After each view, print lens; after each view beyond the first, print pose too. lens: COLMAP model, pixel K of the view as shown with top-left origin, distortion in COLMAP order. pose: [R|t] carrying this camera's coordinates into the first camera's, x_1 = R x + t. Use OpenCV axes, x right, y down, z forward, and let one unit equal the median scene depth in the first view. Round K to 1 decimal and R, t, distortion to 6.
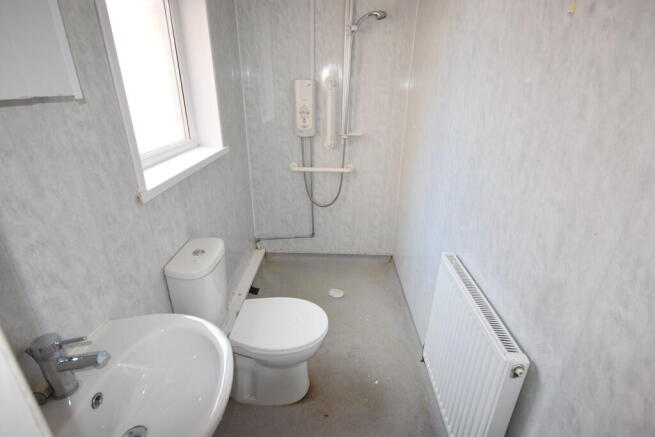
lens RADIAL K [[319.0, 0, 331.0], [0, 319.0, 217.8], [0, 0, 1]] dist [0.013342, -0.004182]
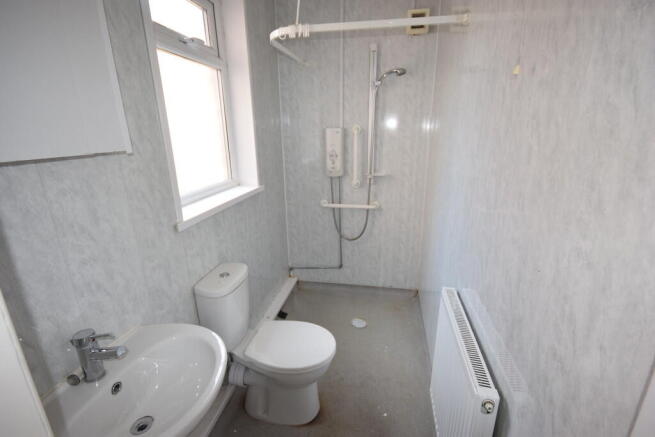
lens RADIAL K [[302.8, 0, 327.3], [0, 302.8, 217.9], [0, 0, 1]] dist [0.009474, -0.001169]
pose [[0.986599, 0.019813, -0.161956, 0.113124], [-0.037320, 0.993689, -0.105776, 0.003592], [0.158838, 0.110403, 0.981112, -0.044815]]
